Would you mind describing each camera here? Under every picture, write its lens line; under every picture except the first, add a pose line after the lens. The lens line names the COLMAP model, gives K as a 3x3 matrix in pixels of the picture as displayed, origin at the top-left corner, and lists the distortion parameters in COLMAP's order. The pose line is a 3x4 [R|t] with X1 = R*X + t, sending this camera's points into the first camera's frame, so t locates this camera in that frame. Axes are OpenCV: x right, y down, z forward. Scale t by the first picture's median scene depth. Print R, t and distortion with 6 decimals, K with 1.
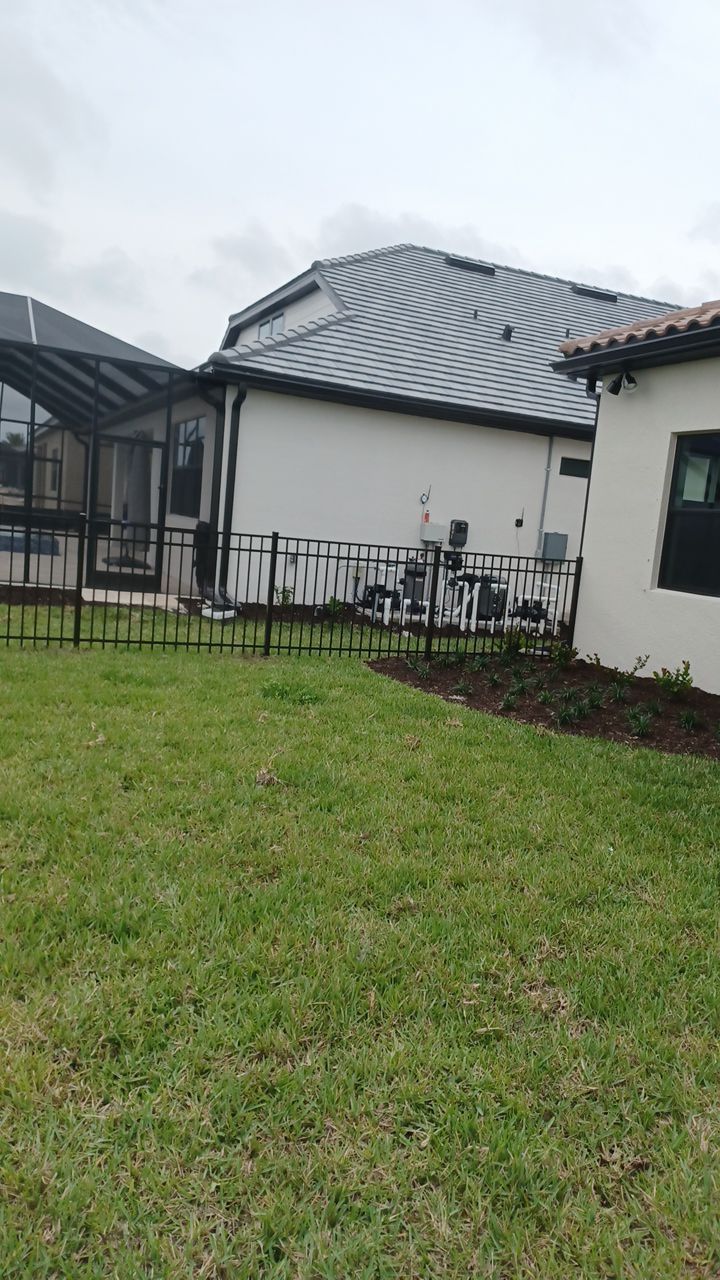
lens RADIAL K [[849.3, 0, 366.0], [0, 849.3, 700.2], [0, 0, 1]] dist [0.074995, -0.000477]
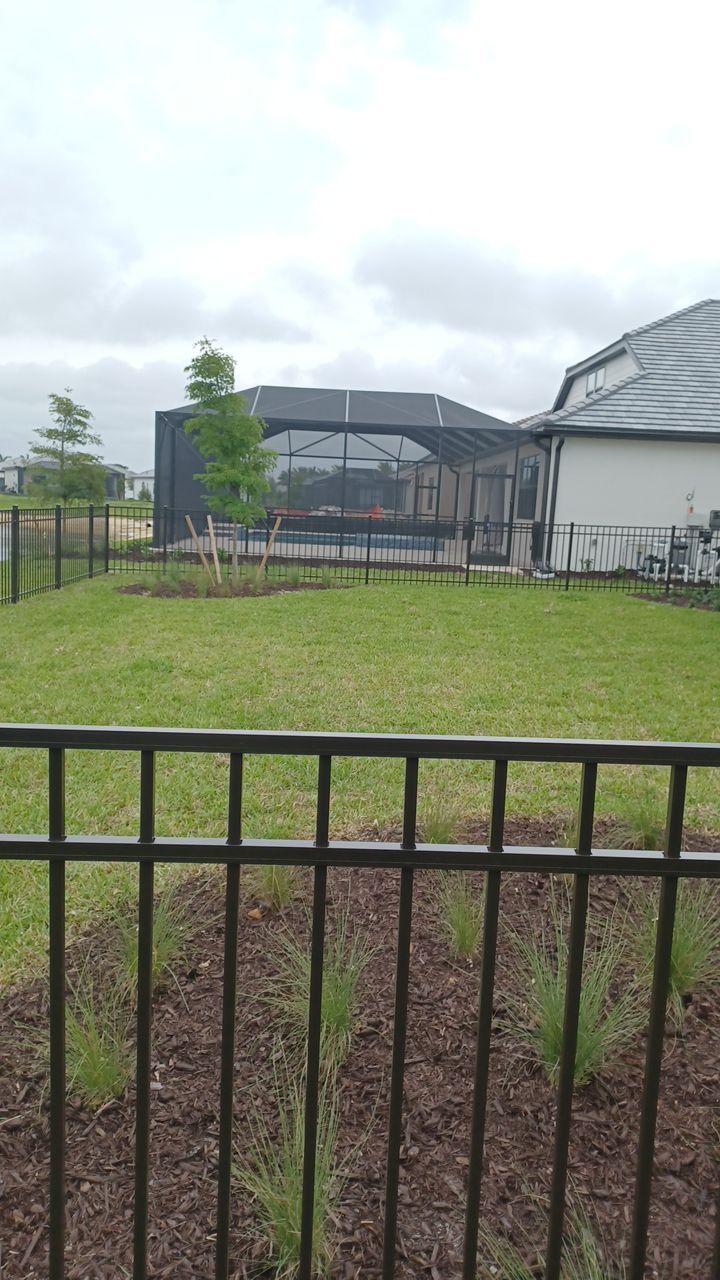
lens RADIAL K [[928.2, 0, 400.9], [0, 928.2, 639.1], [0, 0, 1]] dist [0.024428, 0.000371]
pose [[0.938387, -0.012225, -0.345369, 0.161810], [-0.019230, 0.995979, -0.087503, 0.160265], [0.345049, 0.088753, 0.934379, -0.659937]]
